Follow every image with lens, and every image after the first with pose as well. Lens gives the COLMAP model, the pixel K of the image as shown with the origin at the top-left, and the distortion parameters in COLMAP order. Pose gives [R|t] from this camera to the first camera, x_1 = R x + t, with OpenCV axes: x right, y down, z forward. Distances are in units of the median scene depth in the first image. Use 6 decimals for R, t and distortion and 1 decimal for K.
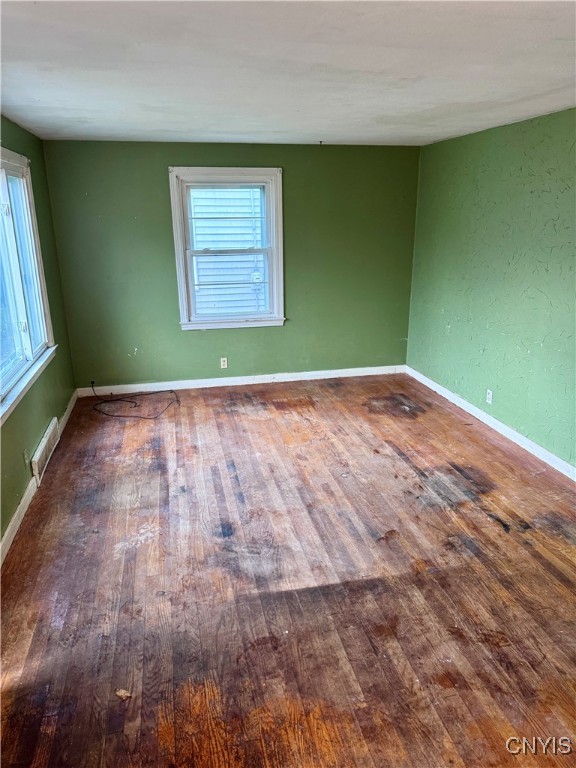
lens RADIAL K [[531.5, 0, 273.6], [0, 531.5, 382.9], [0, 0, 1]] dist [0.154244, -0.239130]
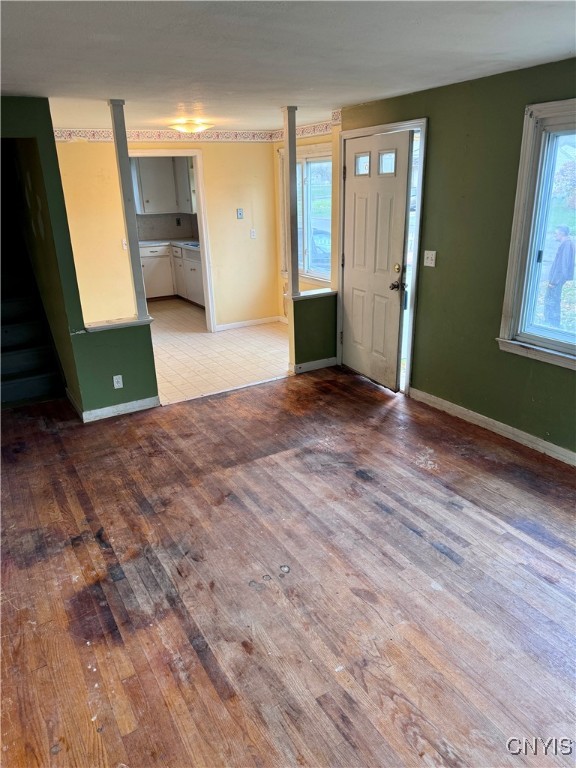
lens RADIAL K [[538.7, 0, 288.0], [0, 538.7, 384.0], [0, 0, 1]] dist [0.158538, -0.256736]
pose [[-0.941721, 0.149234, -0.301481, 0.367429], [-0.064858, 0.798848, 0.598026, -0.533181], [0.330084, 0.582727, -0.742613, 1.661890]]
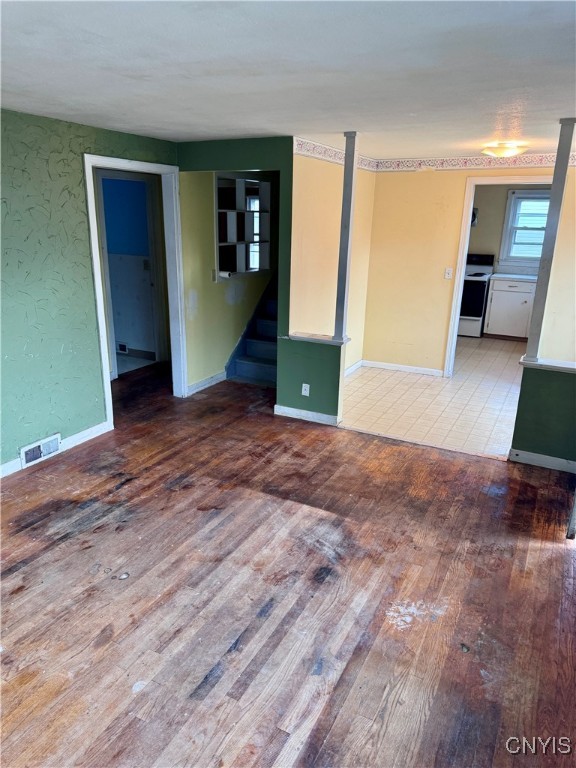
lens RADIAL K [[538.7, 0, 288.0], [0, 538.7, 384.0], [0, 0, 1]] dist [0.158538, -0.256736]
pose [[-0.778422, -0.191696, 0.597756, -0.521493], [0.179917, 0.844154, 0.505009, -0.457406], [-0.601406, 0.500656, -0.622619, 1.434447]]
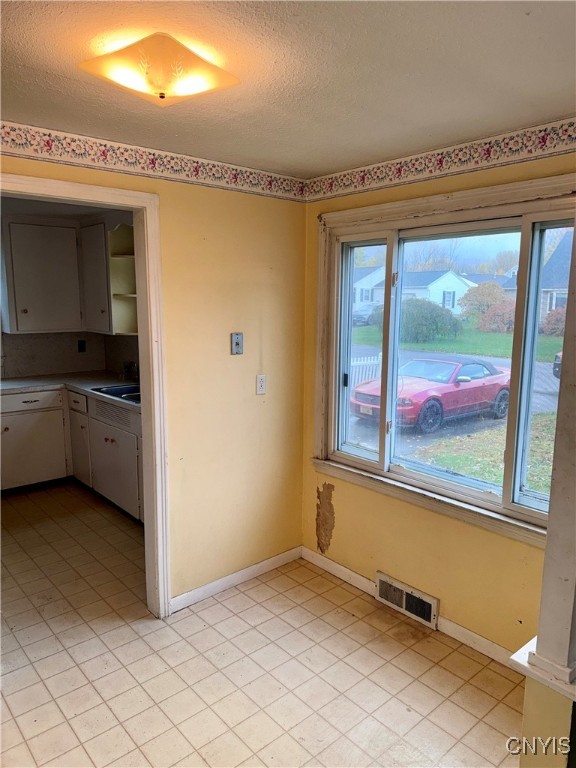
lens RADIAL K [[538.7, 0, 288.0], [0, 538.7, 384.0], [0, 0, 1]] dist [0.158538, -0.256736]
pose [[-0.867782, 0.089335, -0.488849, 0.220483], [-0.141620, 0.898460, 0.415587, -0.188634], [0.476338, 0.429870, -0.767016, 0.634410]]
